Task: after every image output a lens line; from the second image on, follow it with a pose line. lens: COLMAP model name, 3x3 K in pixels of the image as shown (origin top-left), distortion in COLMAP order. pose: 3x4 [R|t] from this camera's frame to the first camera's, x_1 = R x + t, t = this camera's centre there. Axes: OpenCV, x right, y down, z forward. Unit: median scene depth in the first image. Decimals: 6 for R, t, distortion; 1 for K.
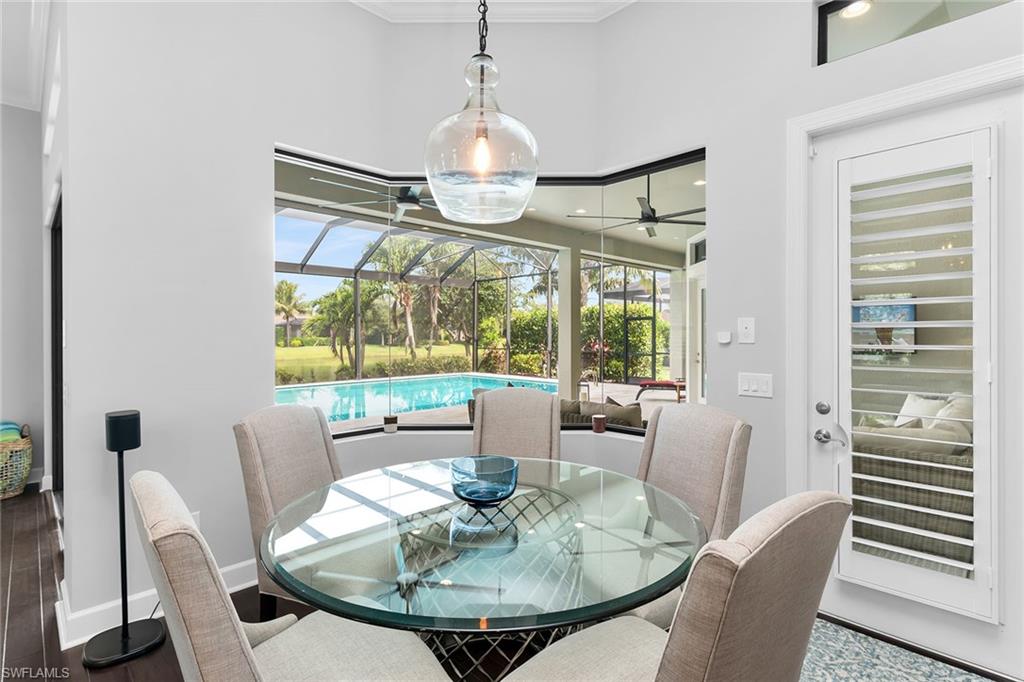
lens RADIAL K [[493.5, 0, 502.1], [0, 493.5, 340.5], [0, 0, 1]] dist [-0.005207, -0.000613]
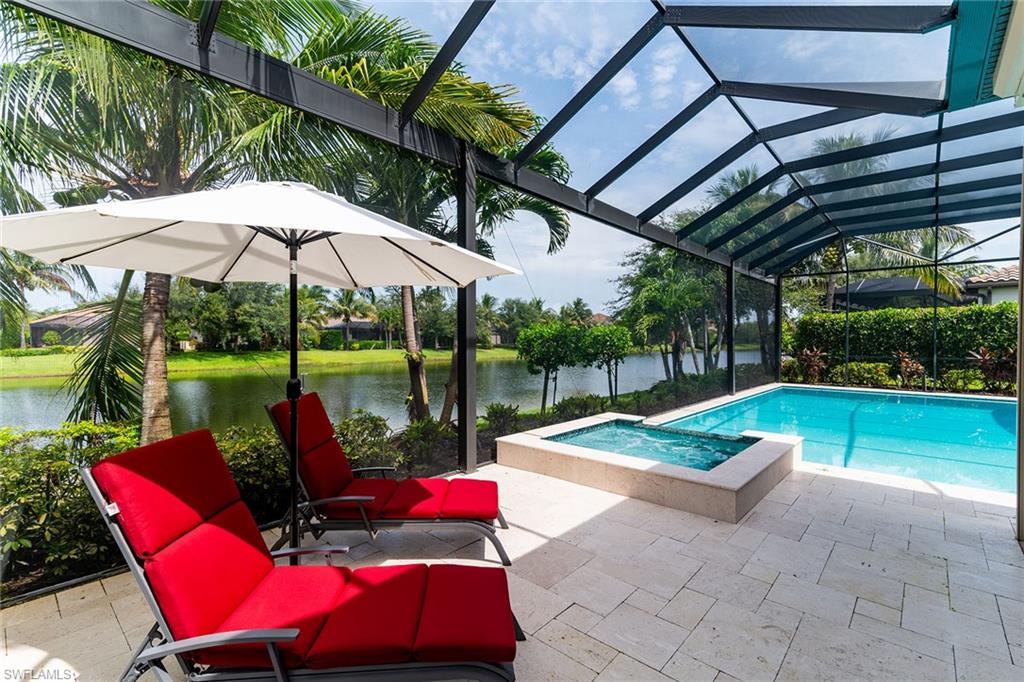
lens RADIAL K [[461.4, 0, 508.2], [0, 461.4, 339.4], [0, 0, 1]] dist [0.009200, -0.000505]
pose [[0.997765, 0.004959, 0.066640, -0.757461], [-0.004214, 0.999927, -0.011322, 0.000236], [-0.066691, 0.011016, 0.997713, 0.289890]]
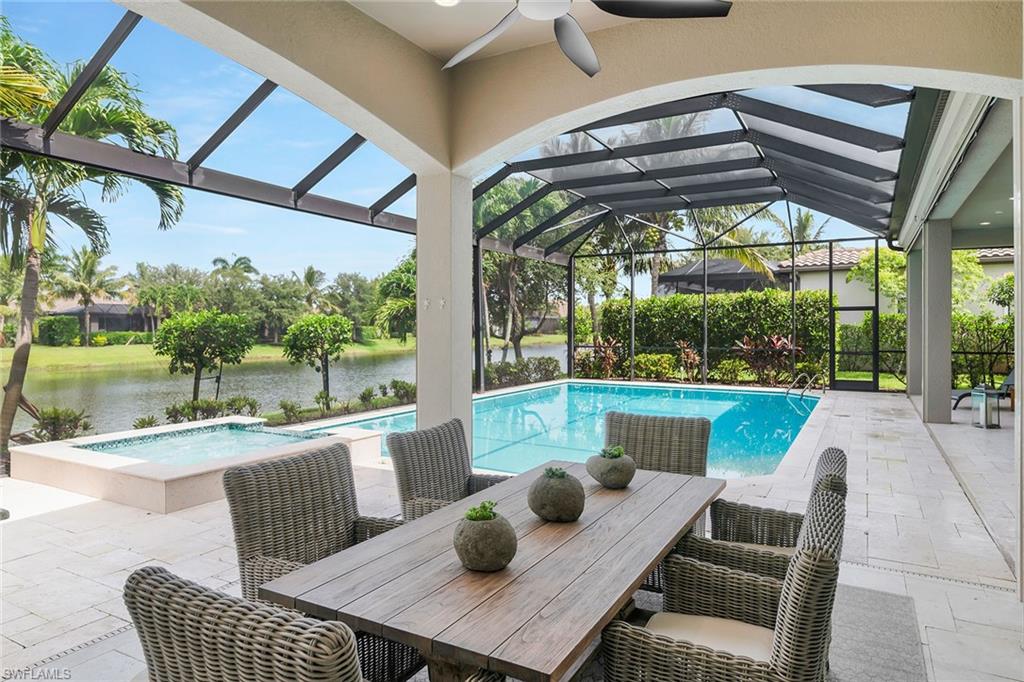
lens RADIAL K [[624.2, 0, 512.0], [0, 624.2, 331.8], [0, 0, 1]] dist [-0.001870, -0.000968]
pose [[0.958550, -0.000353, 0.284924, -0.534950], [0.002297, 0.999976, -0.006488, -0.000517], [-0.284915, 0.006874, 0.958528, 0.152191]]
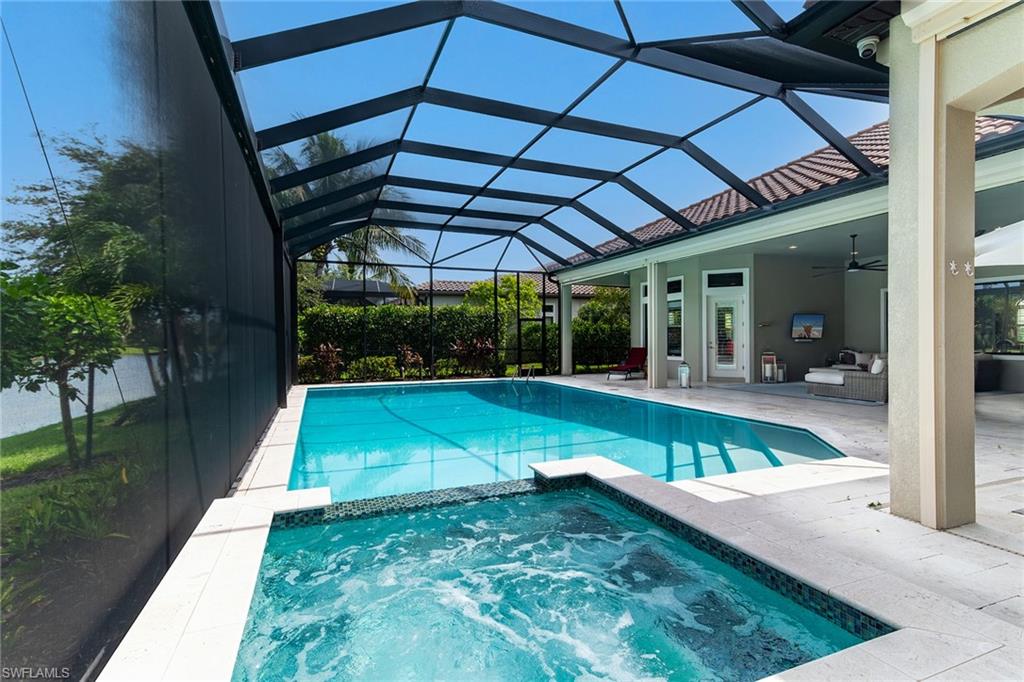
lens RADIAL K [[458.0, 0, 512.0], [0, 458.0, 341.0], [0, 0, 1]] dist [0.006271, 0.000075]
pose [[0.365798, -0.001494, 0.930693, -0.736120], [0.015975, 0.999861, -0.004674, 0.010770], [-0.930557, 0.016578, 0.365771, 0.600155]]
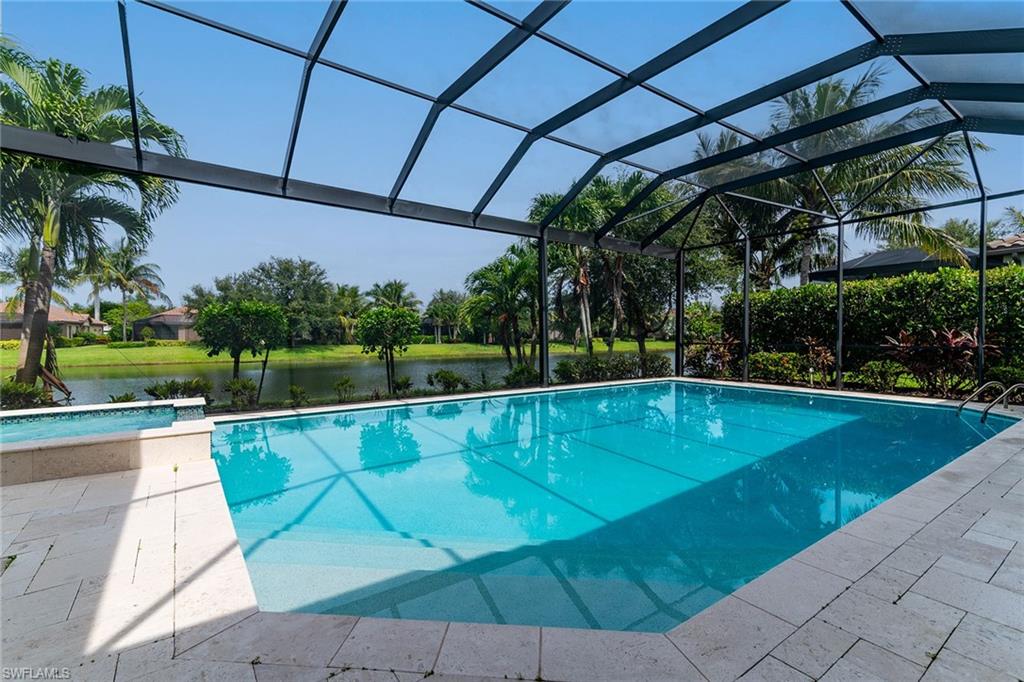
lens RADIAL K [[458.0, 0, 512.0], [0, 458.0, 341.0], [0, 0, 1]] dist [0.006271, 0.000075]
pose [[0.989843, 0.003932, -0.142109, -0.263145], [-0.003939, 0.999992, 0.000232, 0.017432], [0.142108, 0.000330, 0.989851, 0.393316]]
